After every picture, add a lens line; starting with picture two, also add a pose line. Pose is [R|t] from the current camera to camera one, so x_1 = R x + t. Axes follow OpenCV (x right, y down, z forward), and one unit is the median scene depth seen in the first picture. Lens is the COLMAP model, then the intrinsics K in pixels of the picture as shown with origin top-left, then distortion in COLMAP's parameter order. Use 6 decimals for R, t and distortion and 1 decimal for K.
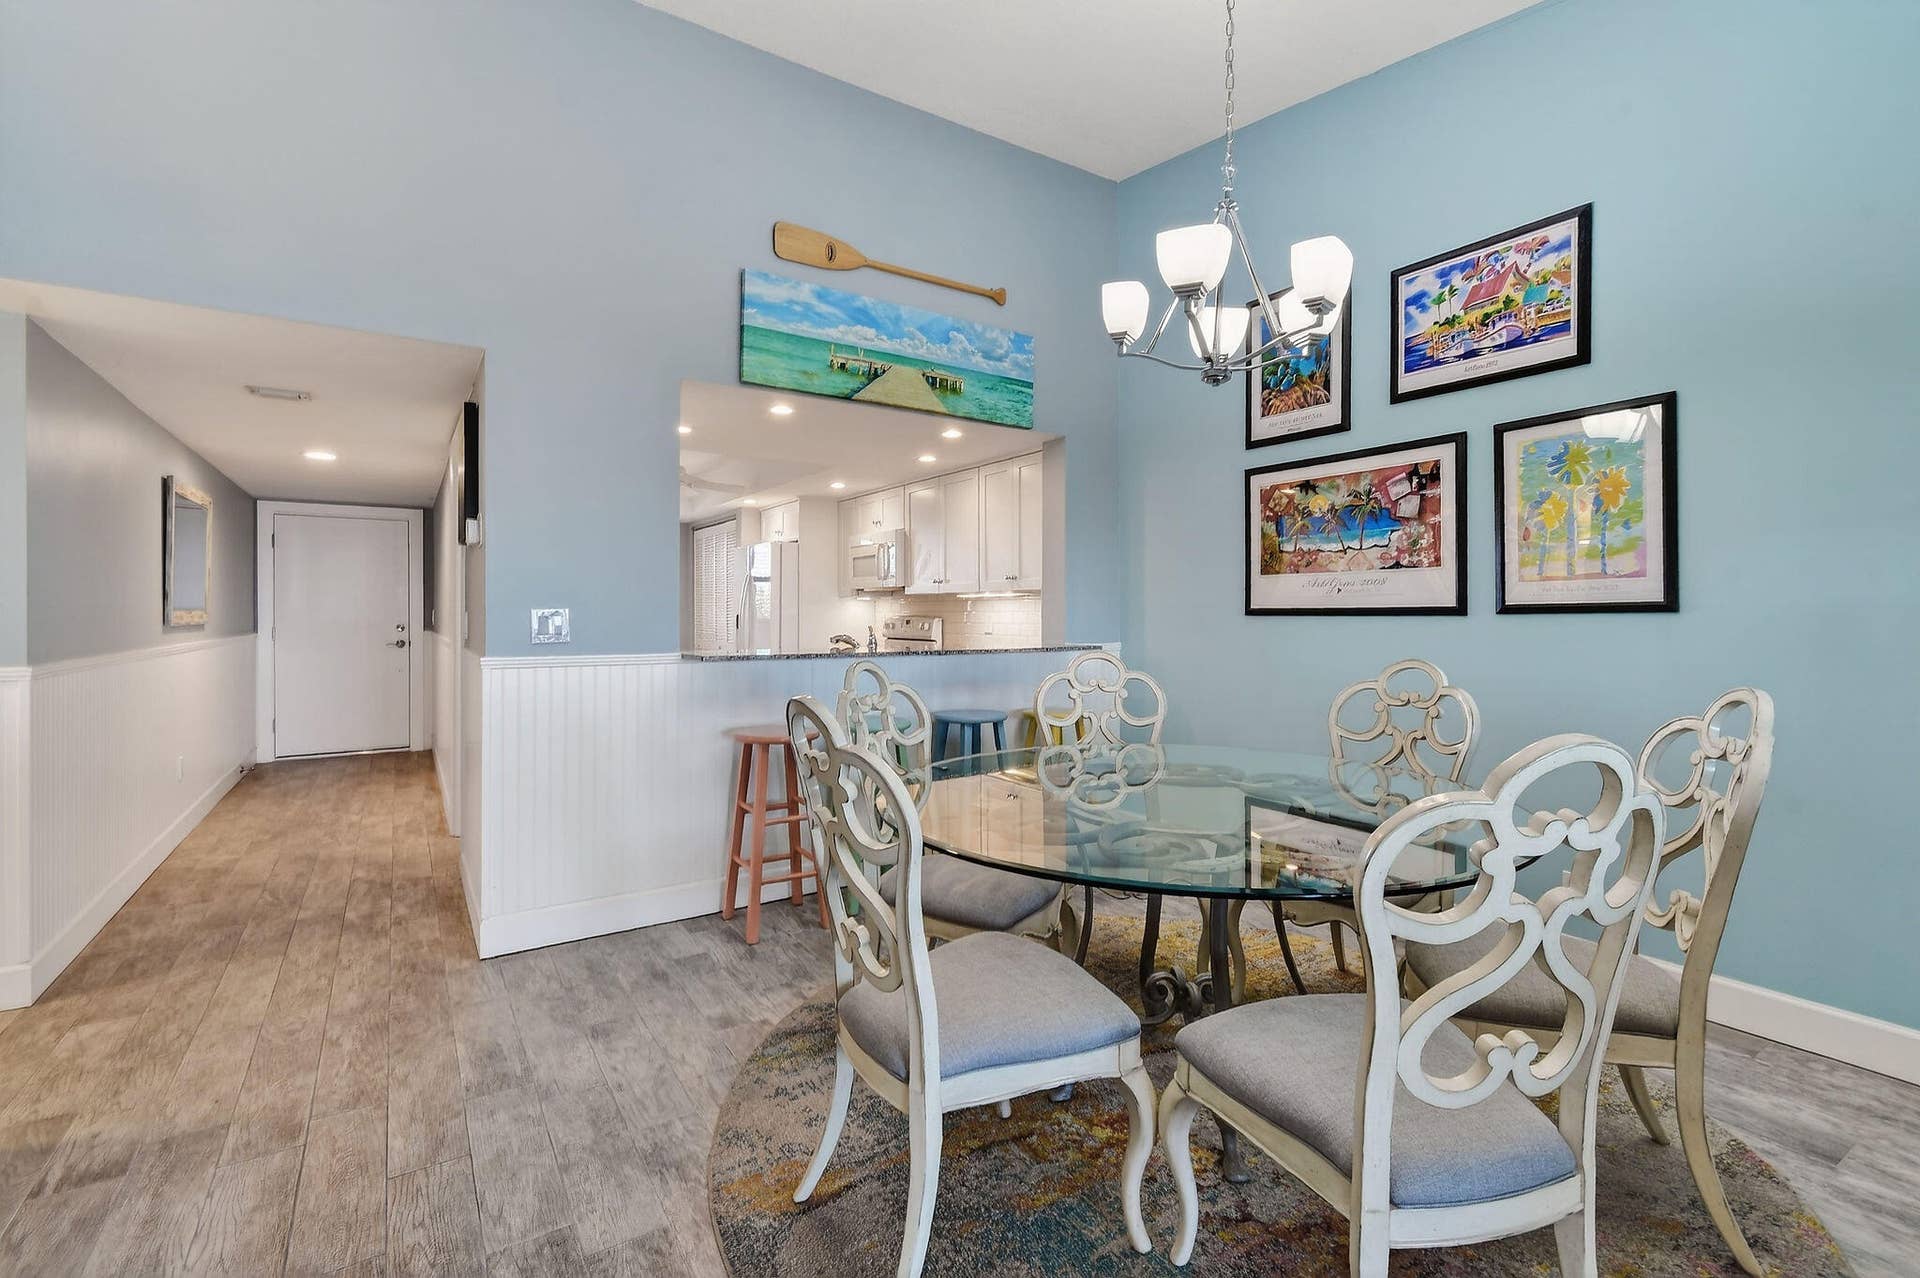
lens RADIAL K [[848.1, 0, 960.2], [0, 848.1, 614.1], [0, 0, 1]] dist [-0.002188, -0.000378]
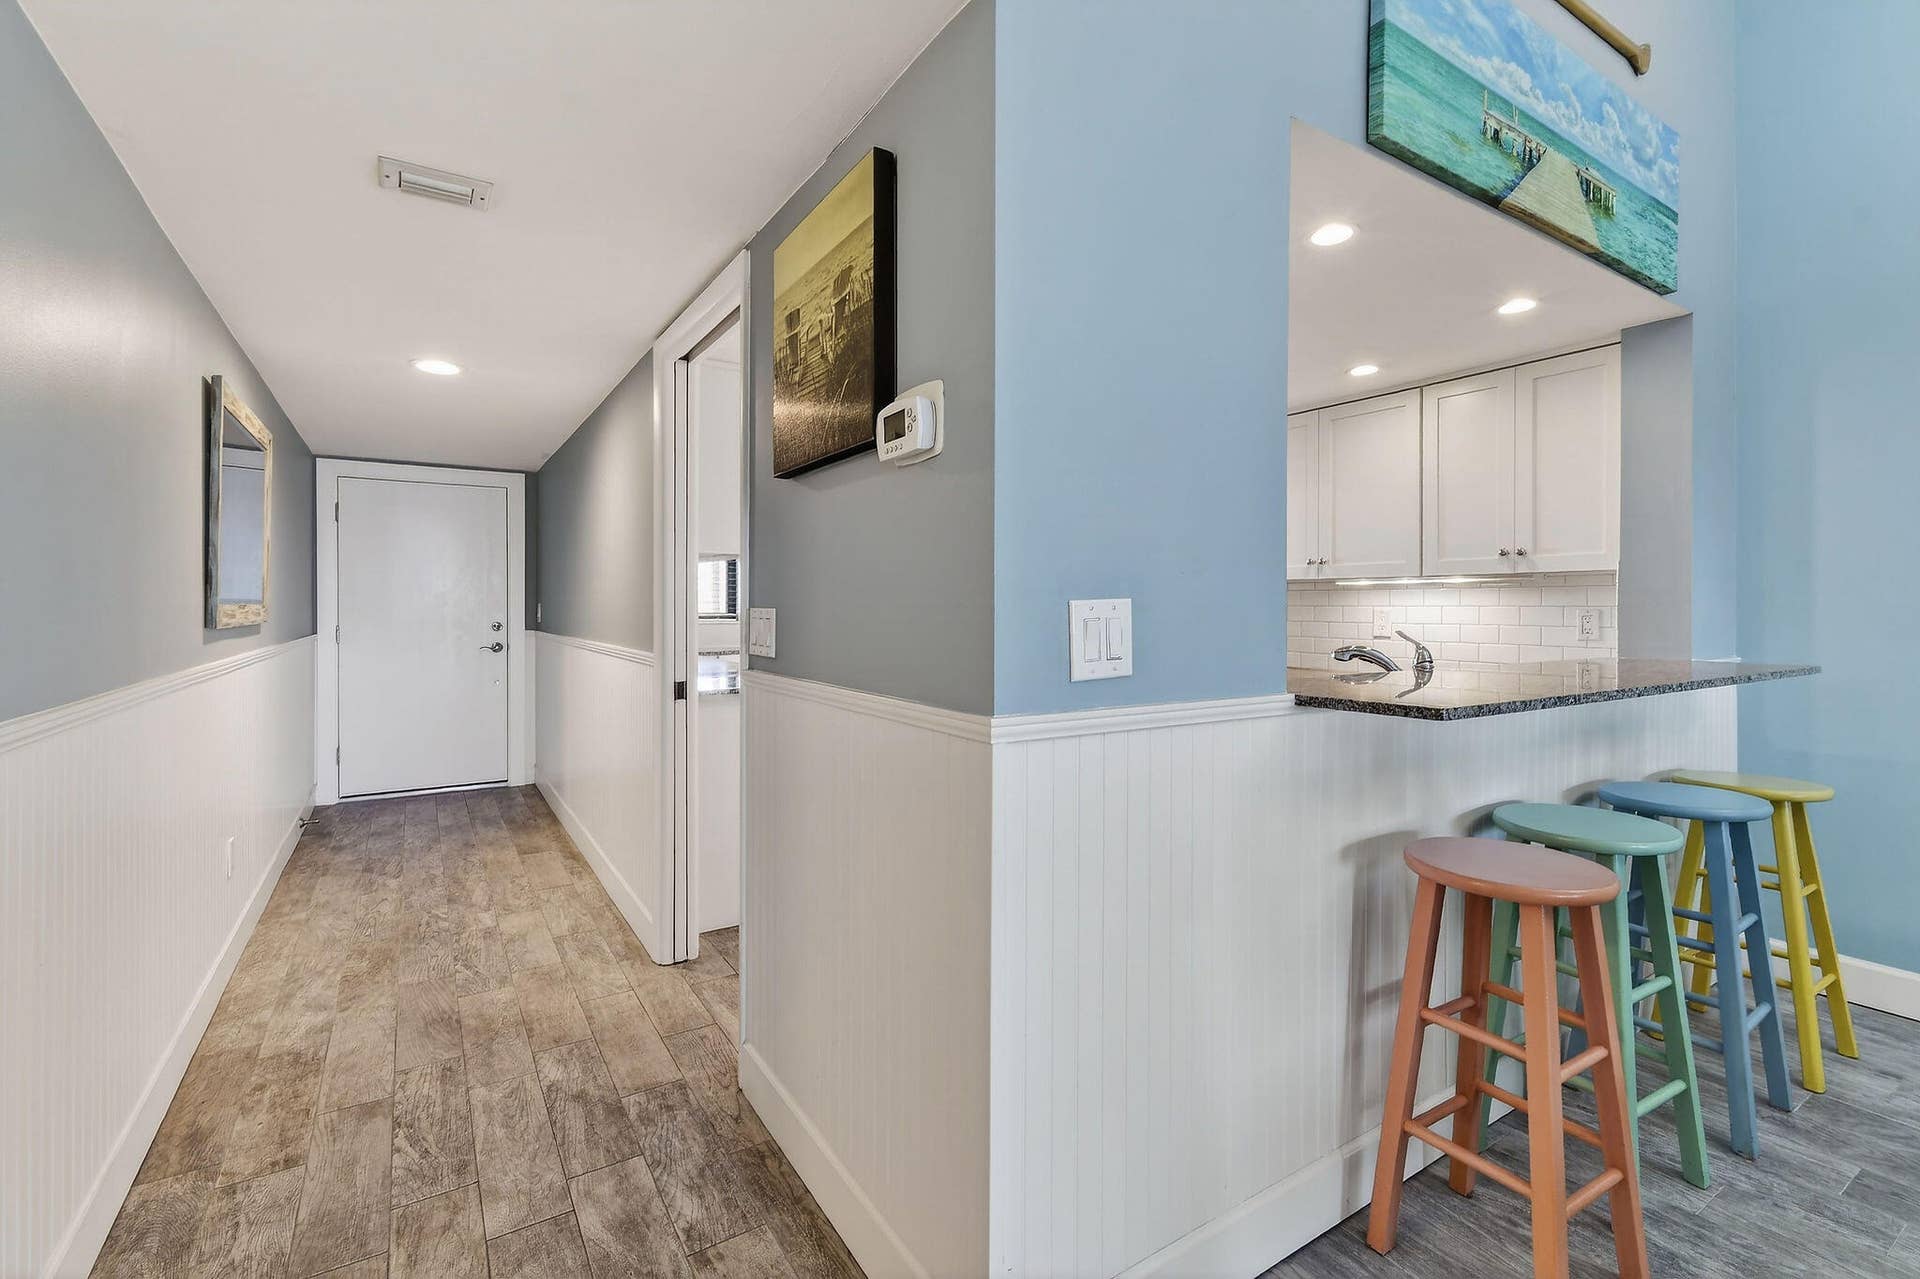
lens RADIAL K [[851.0, 0, 958.9], [0, 851.0, 607.2], [0, 0, 1]] dist [0.001730, -0.000250]
pose [[0.999852, 0.000182, -0.017213, -0.402141], [-0.000213, 0.999998, -0.001825, -0.000881], [0.017213, 0.001829, 0.999850, 0.410702]]
